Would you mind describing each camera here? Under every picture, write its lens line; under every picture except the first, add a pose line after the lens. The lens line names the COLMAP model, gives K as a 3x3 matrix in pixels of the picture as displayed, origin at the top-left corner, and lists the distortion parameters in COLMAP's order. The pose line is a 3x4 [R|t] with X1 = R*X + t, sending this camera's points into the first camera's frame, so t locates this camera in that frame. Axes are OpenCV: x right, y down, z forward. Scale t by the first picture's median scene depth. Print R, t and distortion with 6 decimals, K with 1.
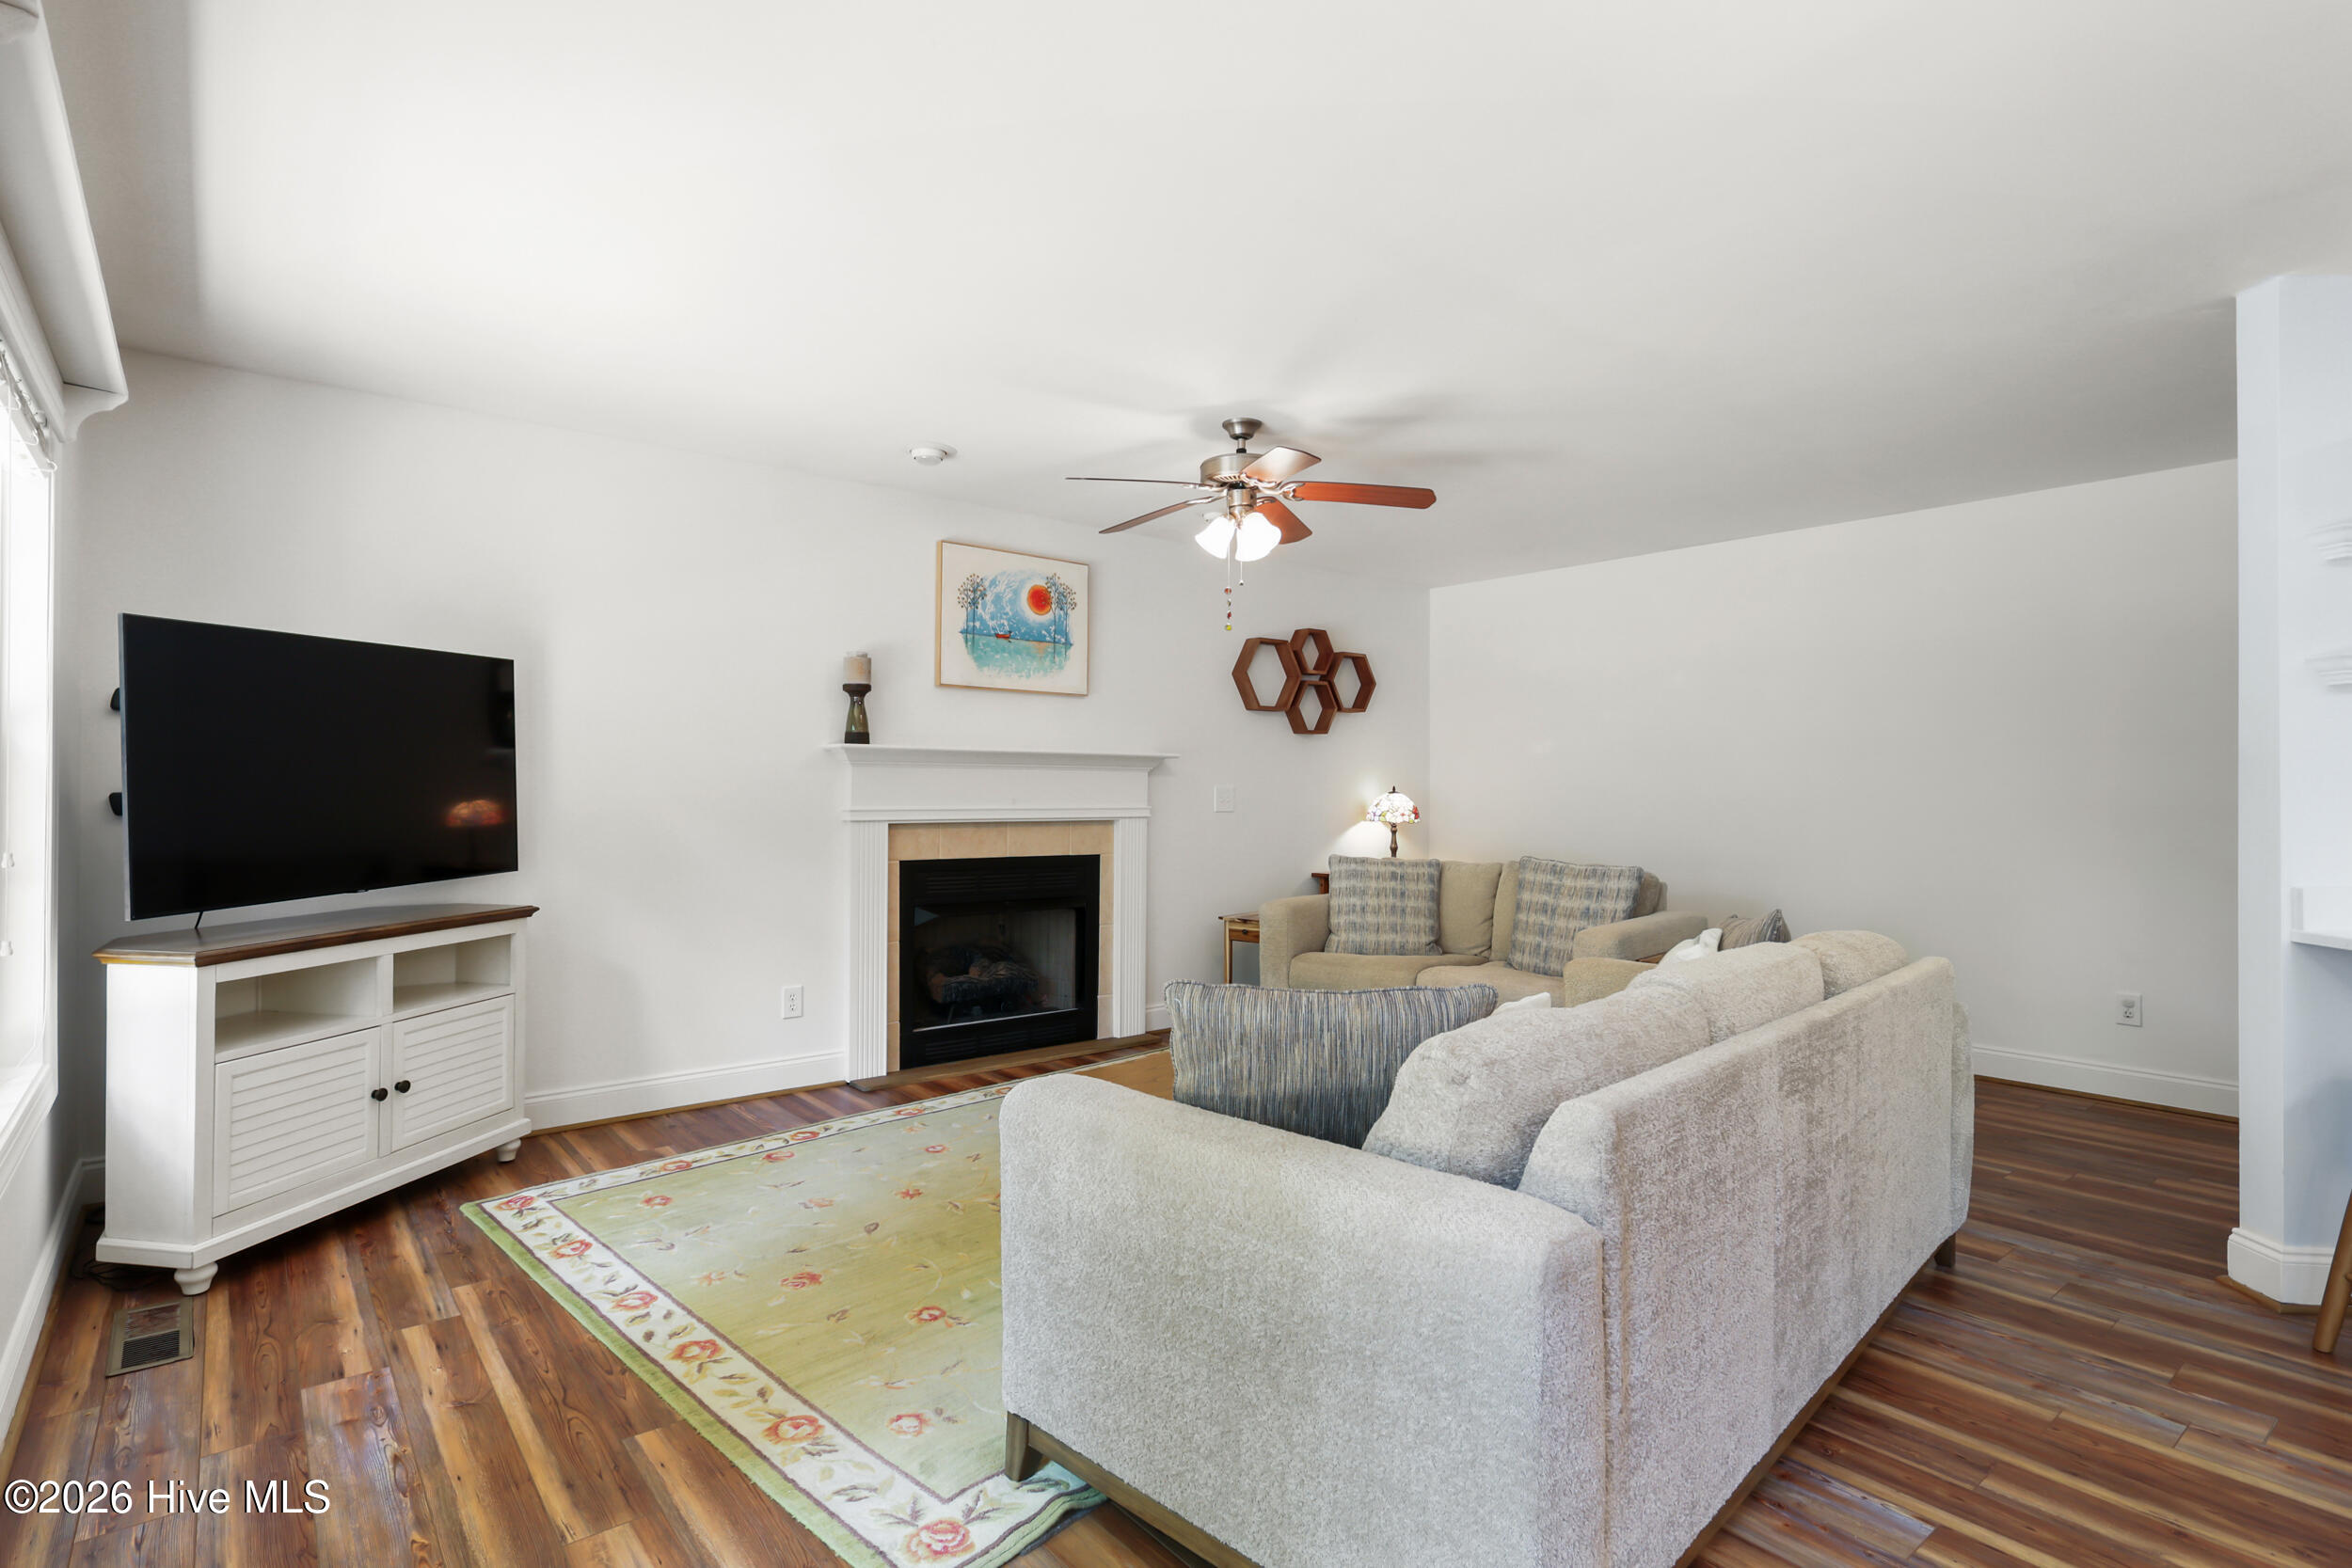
lens RADIAL K [[1162.6, 0, 1176.0], [0, 1162.6, 784.0], [0, 0, 1]] dist [0.001405, 0.000393]
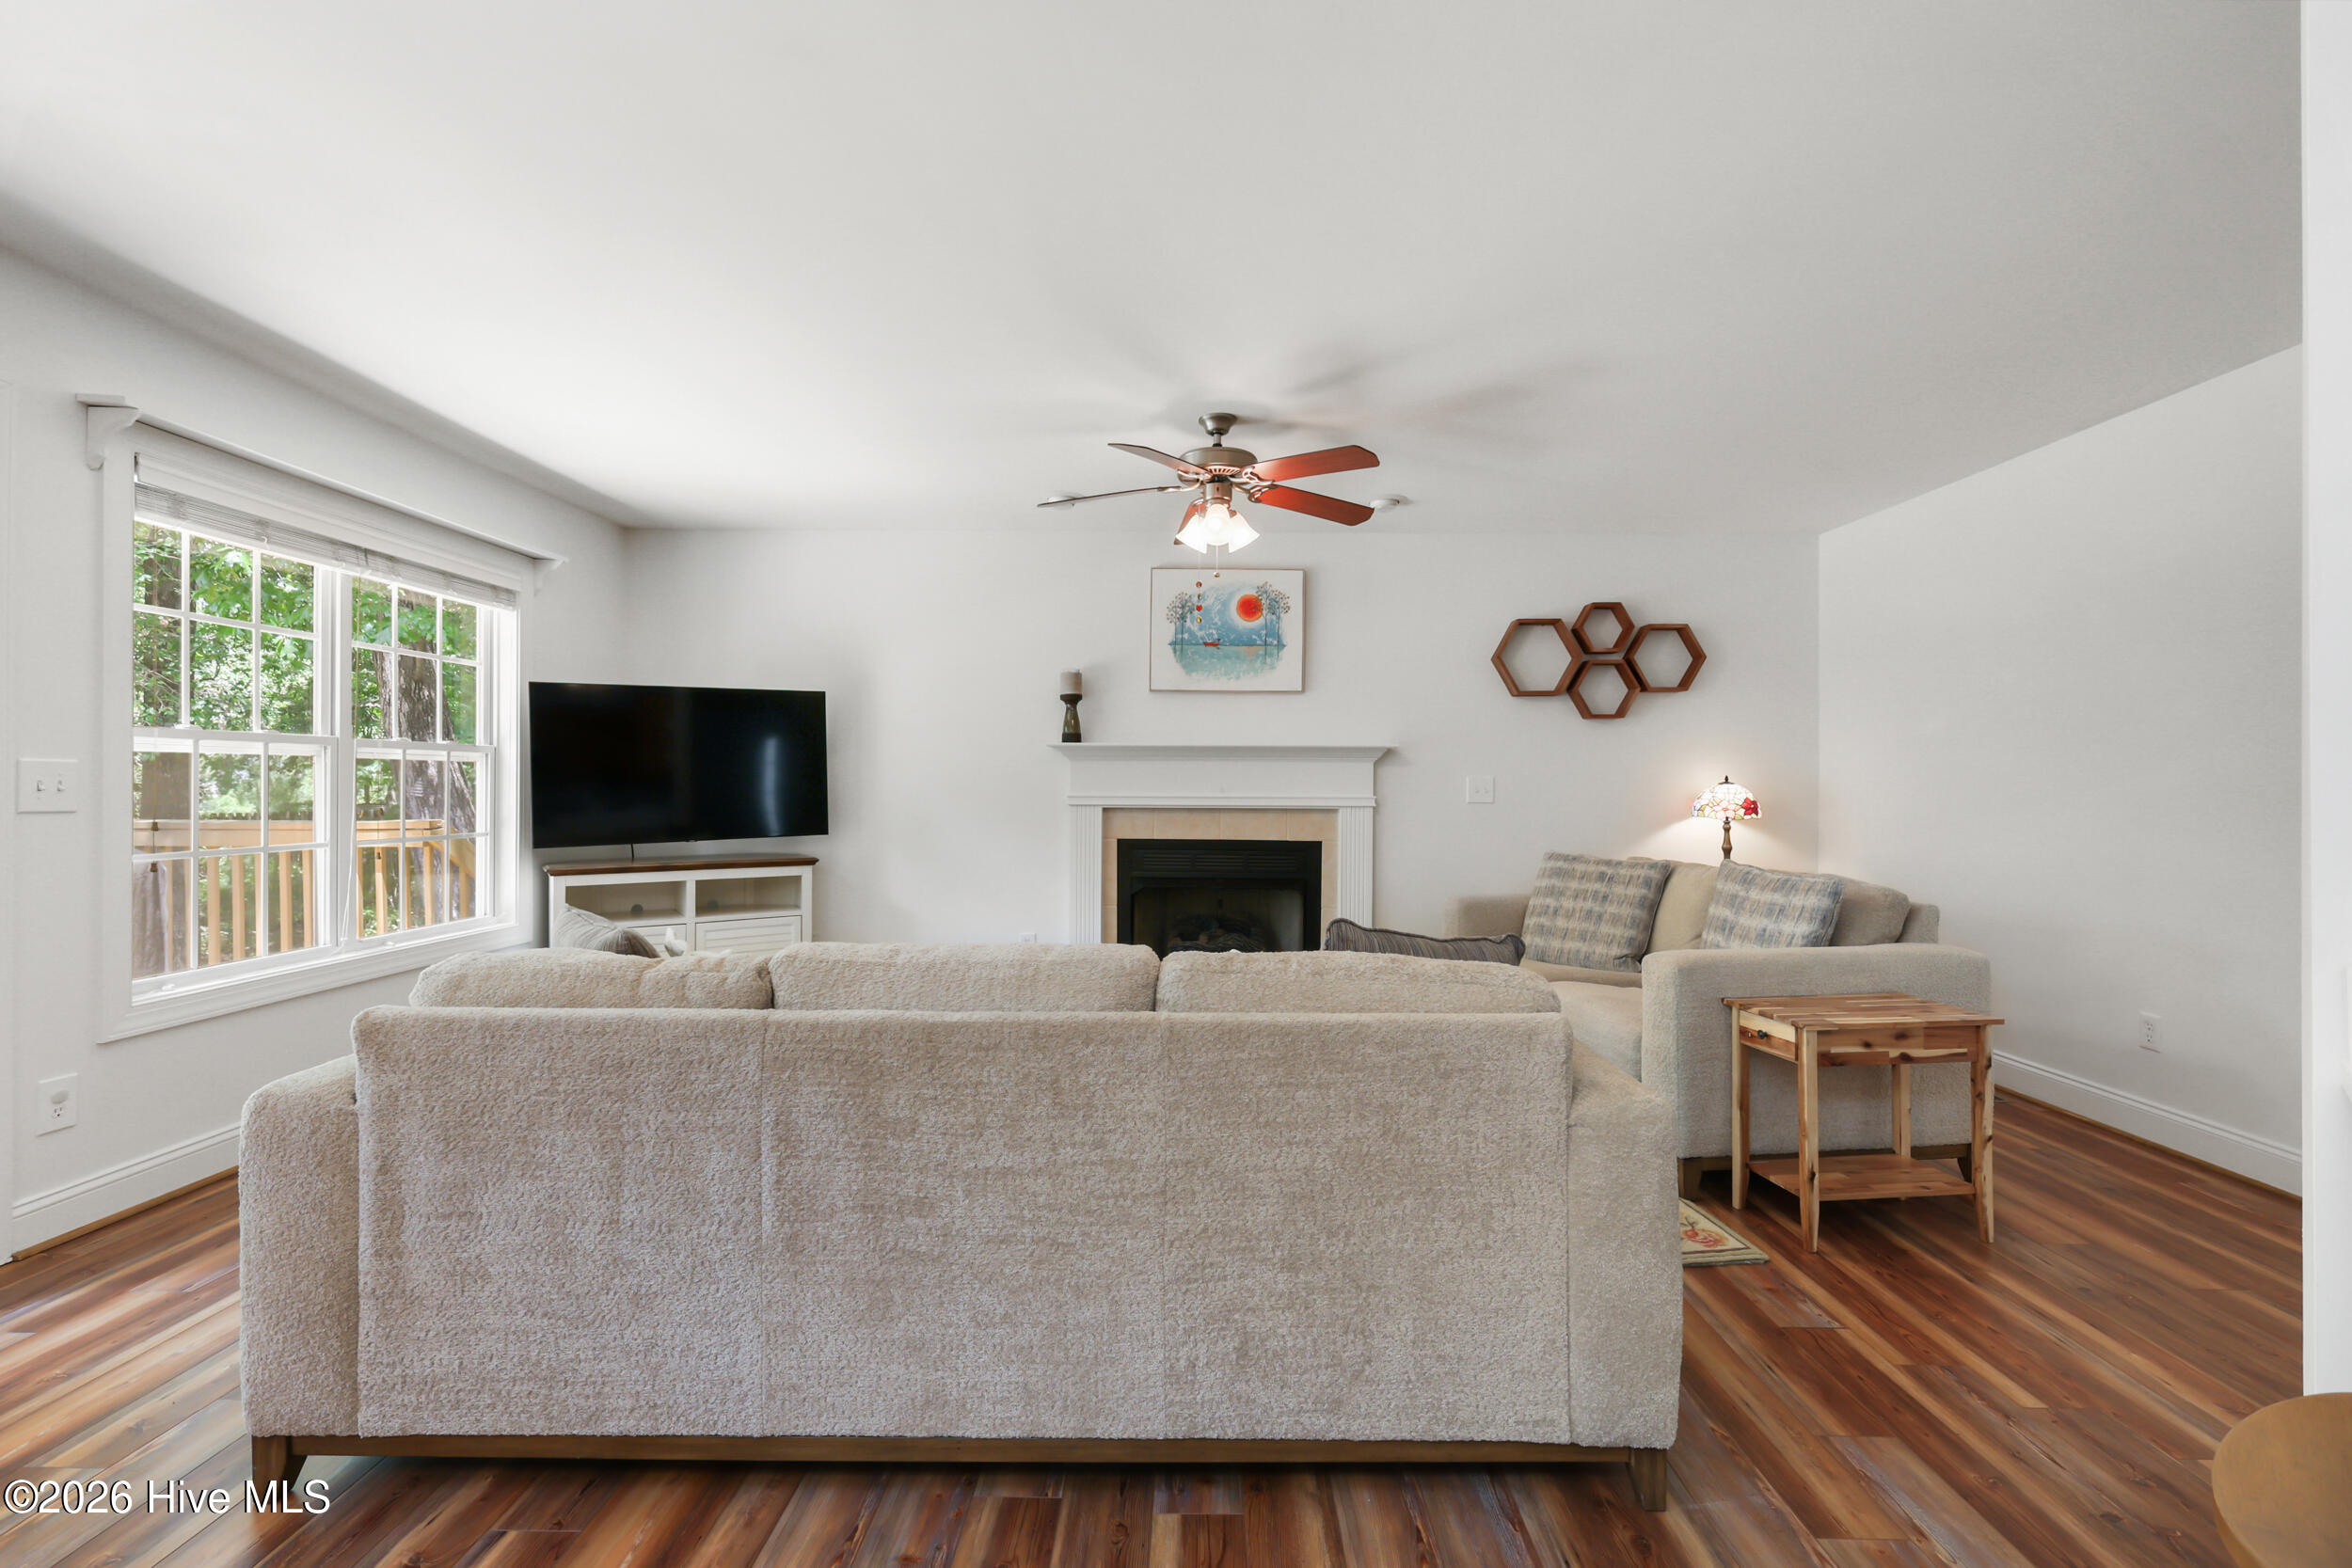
lens RADIAL K [[1027.5, 0, 1210.0], [0, 1027.5, 783.8], [0, 0, 1]] dist [-0.001743, 0.000003]
pose [[0.763194, -0.006727, -0.646135, 0.505727], [0.002547, 0.999969, -0.007403, 0.016555], [0.646165, 0.004004, 0.763187, 0.242177]]
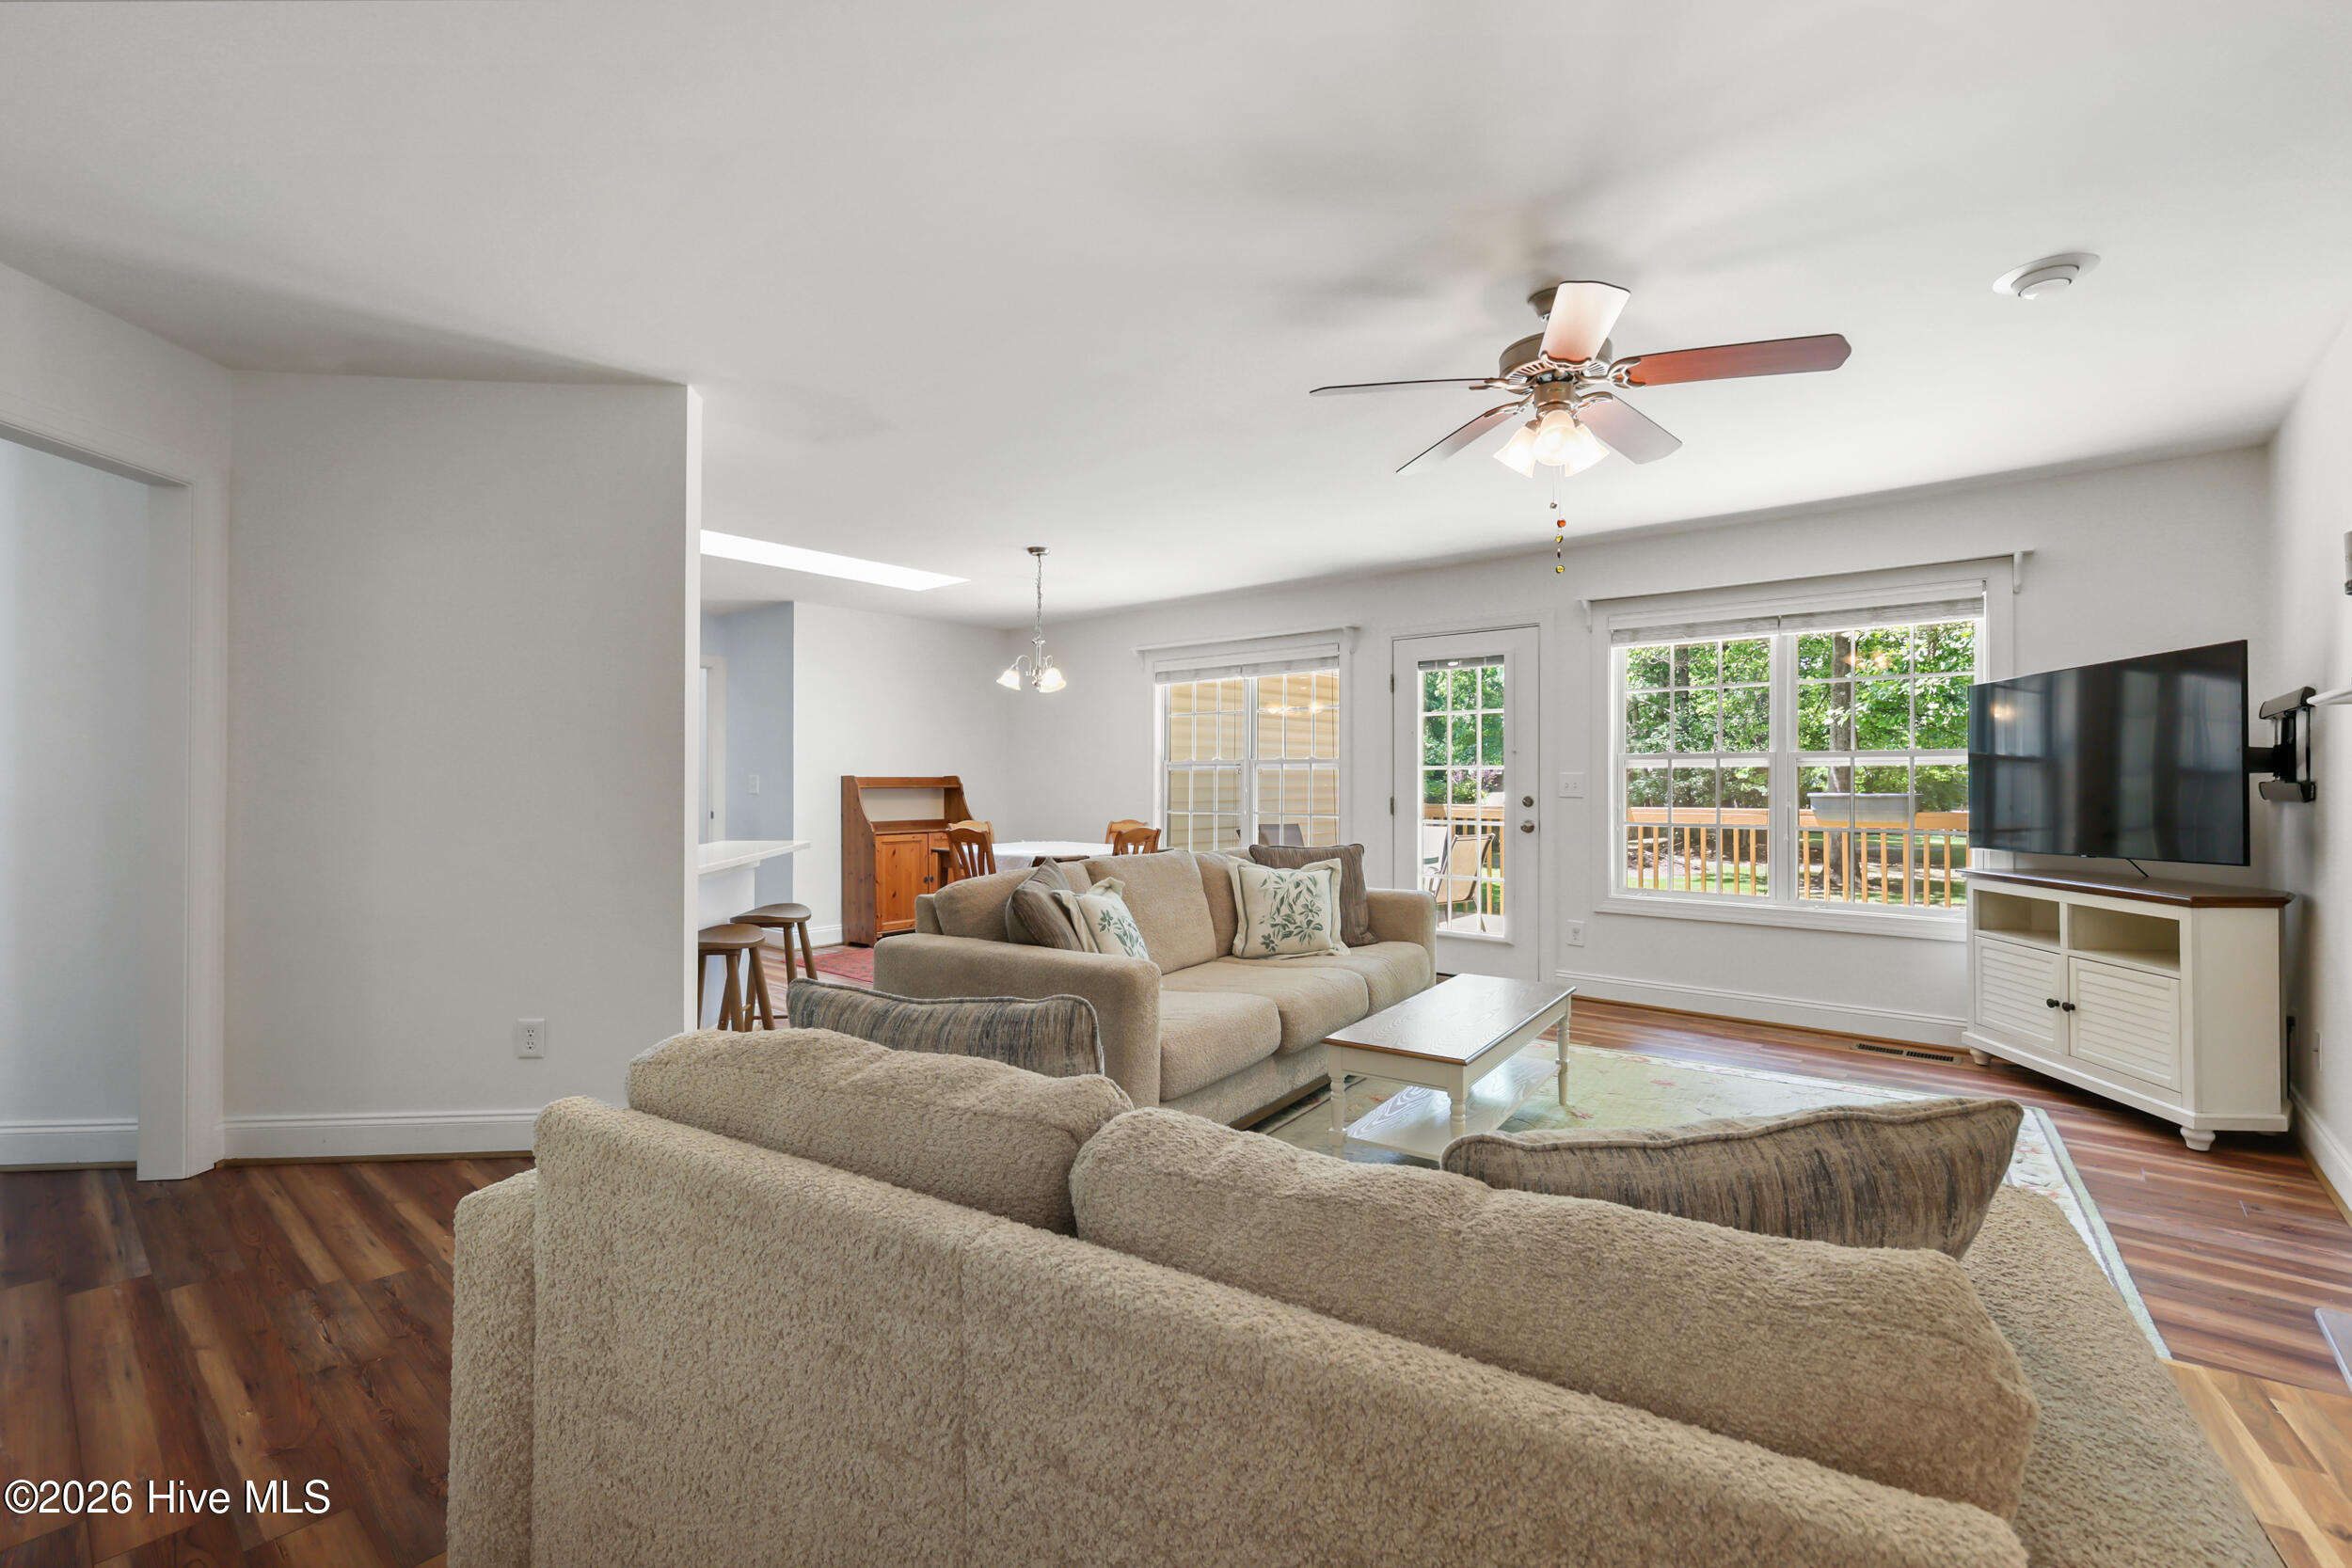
lens RADIAL K [[1037.6, 0, 1176.0], [0, 1037.6, 784.0], [0, 0, 1]] dist [-0.001953, -0.000157]
pose [[-0.990593, -0.008955, -0.136545, 0.320641], [-0.007816, 0.999930, -0.008875, 0.022069], [0.136615, -0.007724, -0.990594, 1.323539]]
